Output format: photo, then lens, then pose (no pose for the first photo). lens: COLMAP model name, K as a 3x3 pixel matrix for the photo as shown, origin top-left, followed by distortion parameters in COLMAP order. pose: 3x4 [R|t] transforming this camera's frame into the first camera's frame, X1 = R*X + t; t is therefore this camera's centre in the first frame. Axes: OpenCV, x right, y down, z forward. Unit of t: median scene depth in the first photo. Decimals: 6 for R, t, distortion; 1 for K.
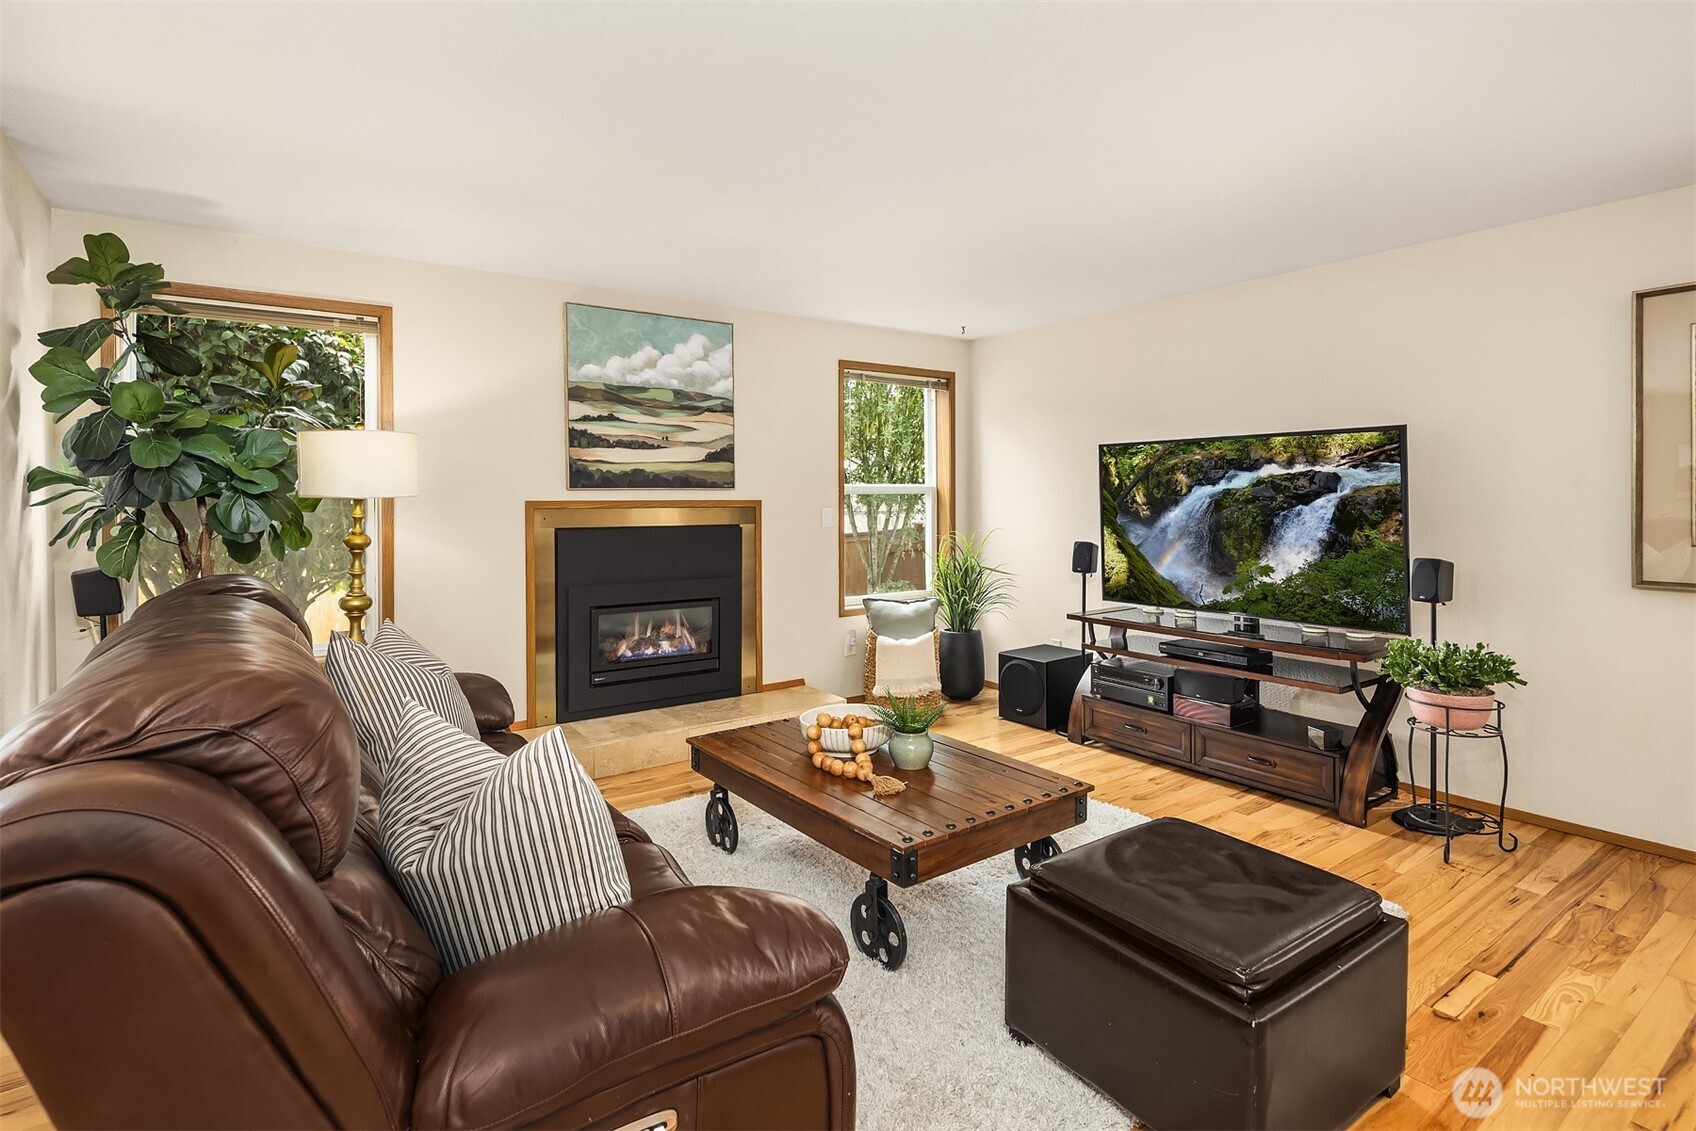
lens RADIAL K [[823.9, 0, 843.0], [0, 823.9, 516.5], [0, 0, 1]] dist [0.004929, -0.005080]
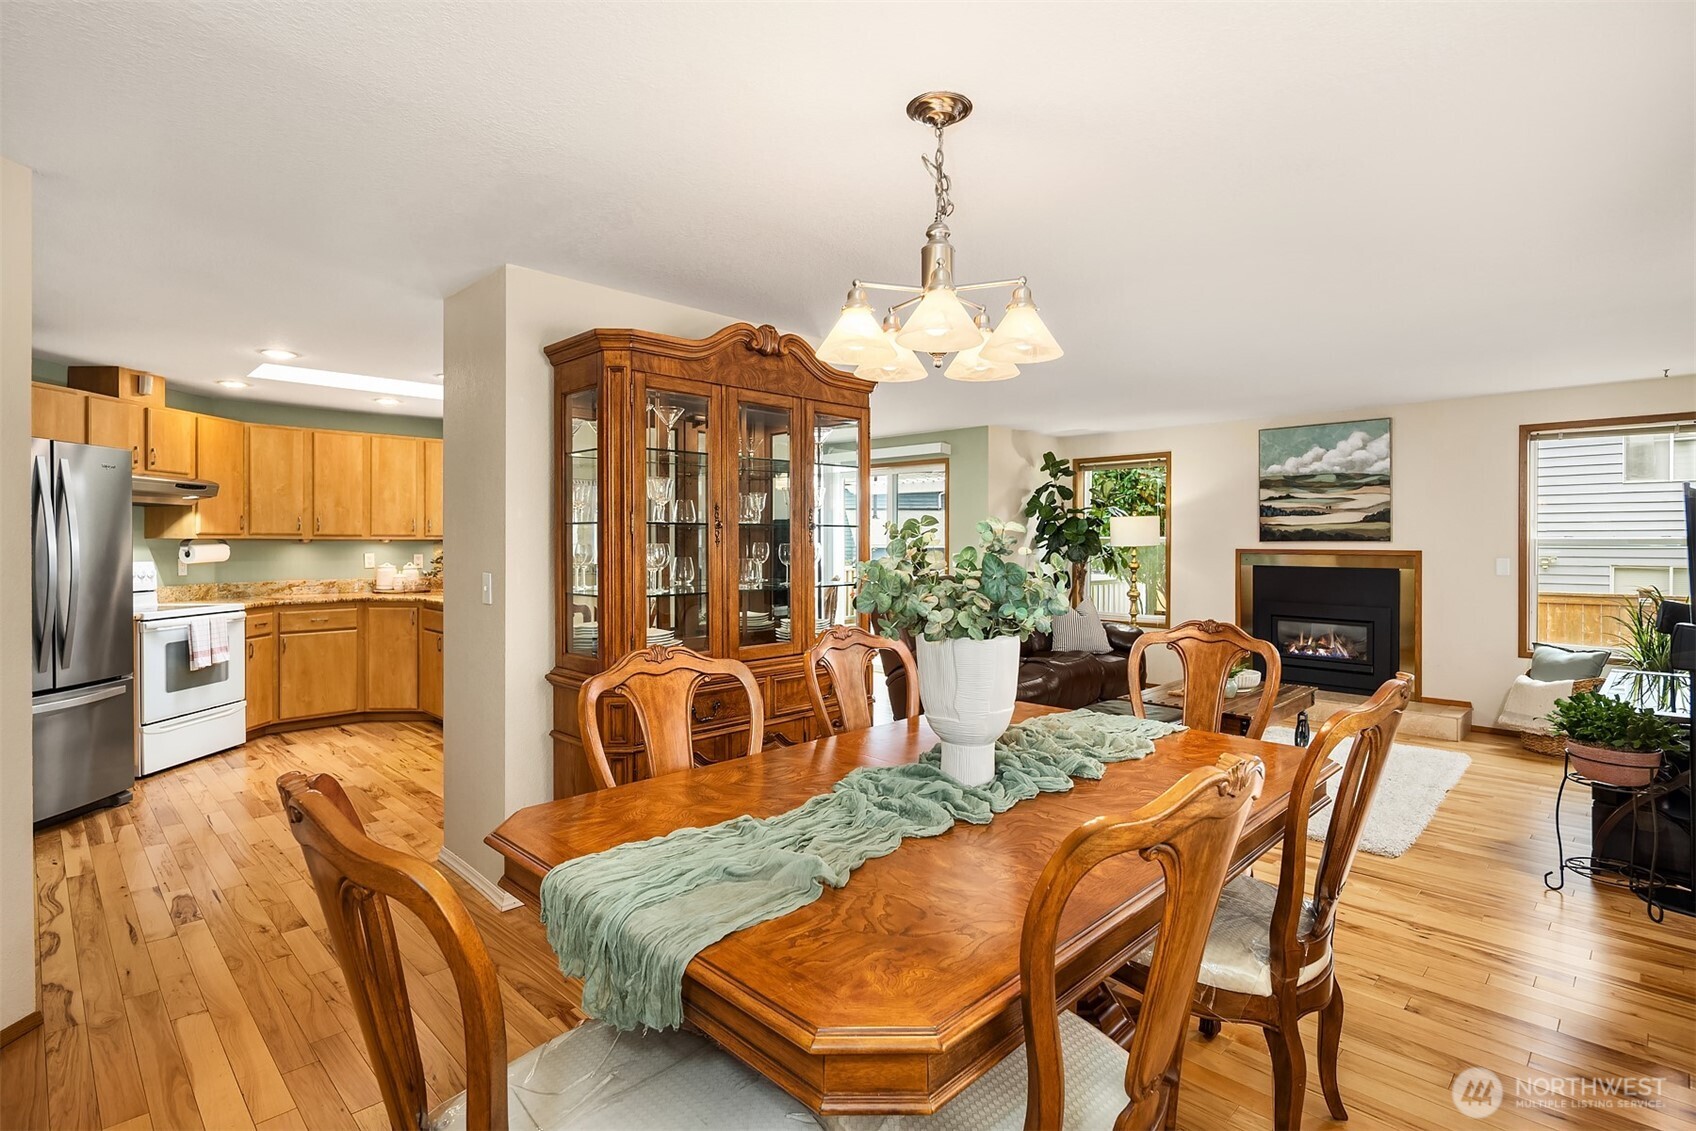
lens RADIAL K [[823.9, 0, 853.4], [0, 823.9, 545.8], [0, 0, 1]] dist [0.004929, -0.005080]
pose [[0.168922, 0.007964, -0.985597, 1.120324], [-0.028350, 0.999593, 0.003218, -0.007688], [0.985222, 0.027398, 0.169079, -0.080419]]
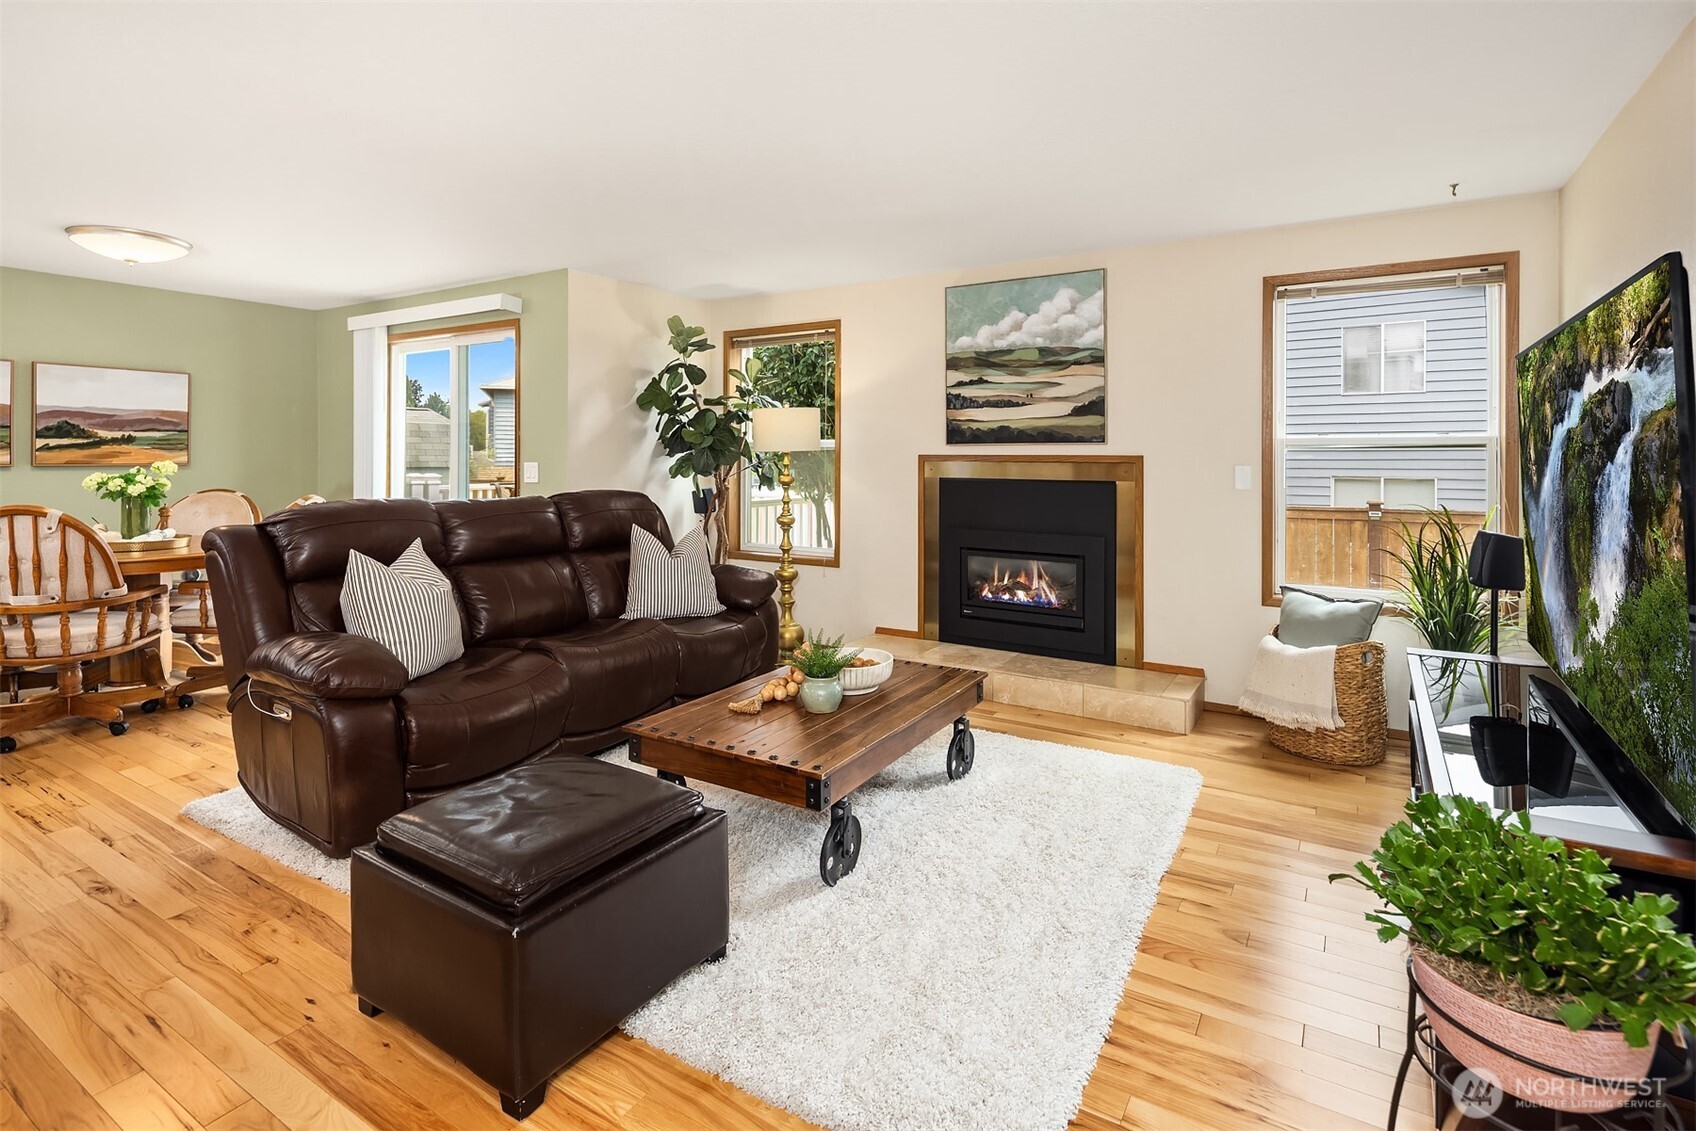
lens RADIAL K [[823.9, 0, 856.7], [0, 823.9, 458.0], [0, 0, 1]] dist [0.004929, -0.005080]
pose [[0.394096, 0.003849, -0.919061, 0.675948], [-0.027163, 0.999603, -0.007461, -0.002267], [0.918668, 0.027905, 0.394044, 0.403078]]
